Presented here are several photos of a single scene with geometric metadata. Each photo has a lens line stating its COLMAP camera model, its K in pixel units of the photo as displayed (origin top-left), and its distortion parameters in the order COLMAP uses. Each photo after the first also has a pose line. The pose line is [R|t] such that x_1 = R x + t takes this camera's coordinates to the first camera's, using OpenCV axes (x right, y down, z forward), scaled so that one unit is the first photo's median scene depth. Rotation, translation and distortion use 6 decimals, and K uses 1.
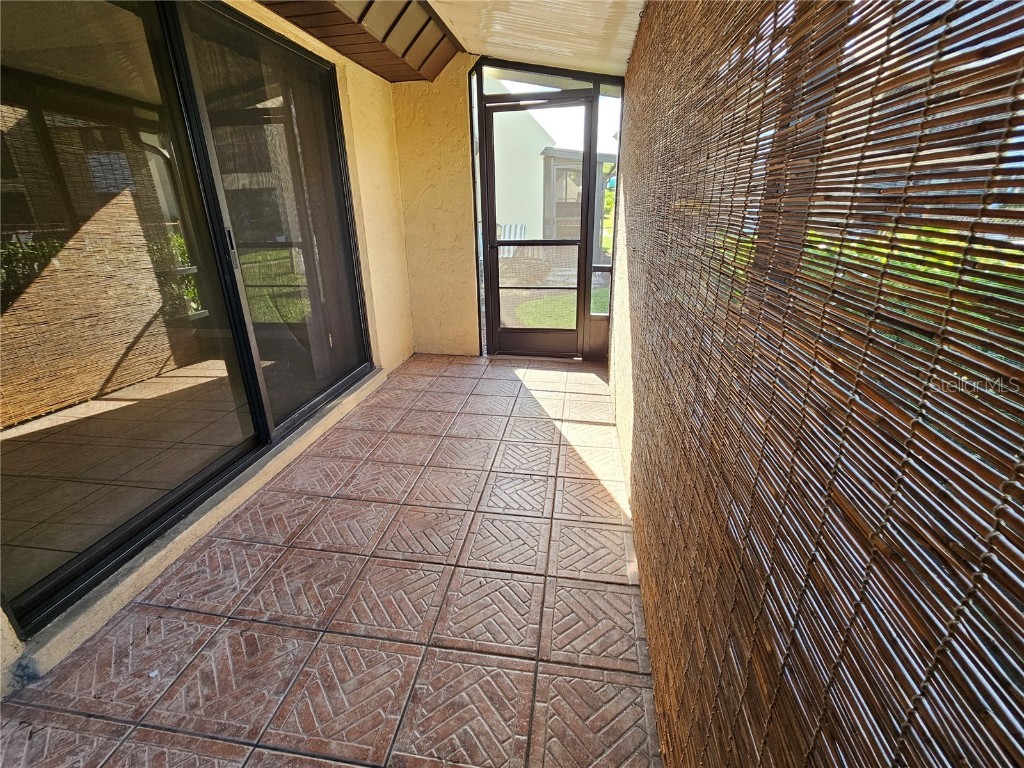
lens RADIAL K [[467.5, 0, 509.6], [0, 467.5, 384.4], [0, 0, 1]] dist [-0.002104, 0.001940]
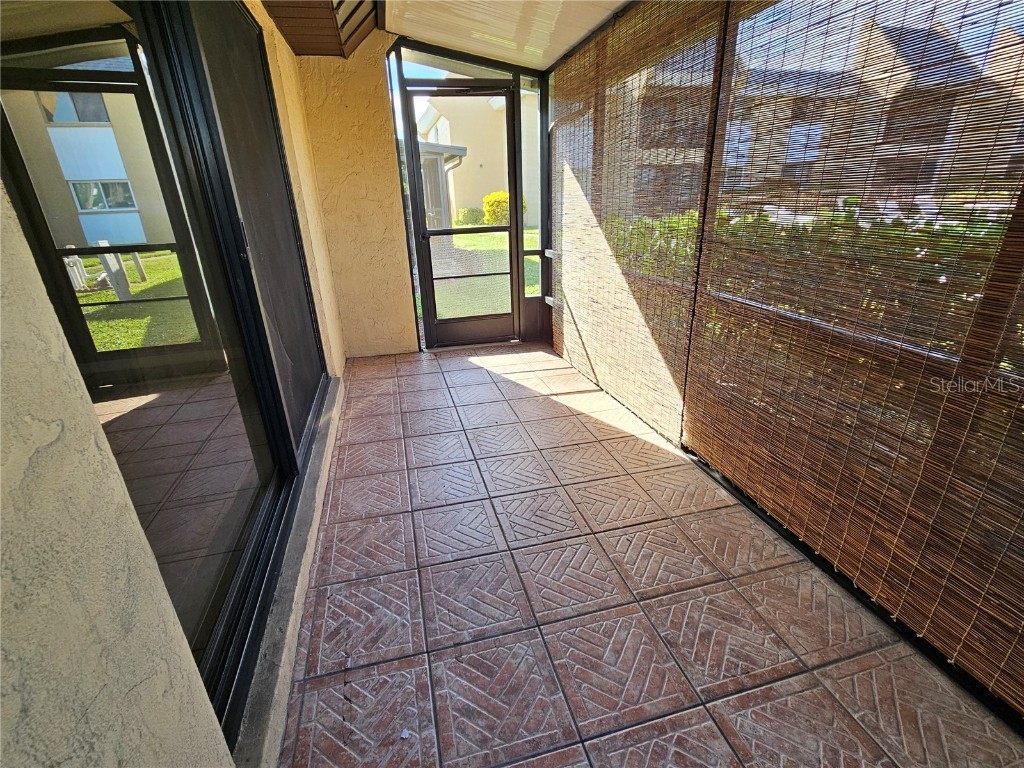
lens RADIAL K [[467.5, 0, 508.7], [0, 467.5, 382.9], [0, 0, 1]] dist [-0.002104, 0.001940]
pose [[0.915720, -0.162613, 0.367444, -0.311355], [0.159739, 0.986410, 0.038446, -0.006089], [-0.368702, 0.023489, 0.929251, 0.048360]]
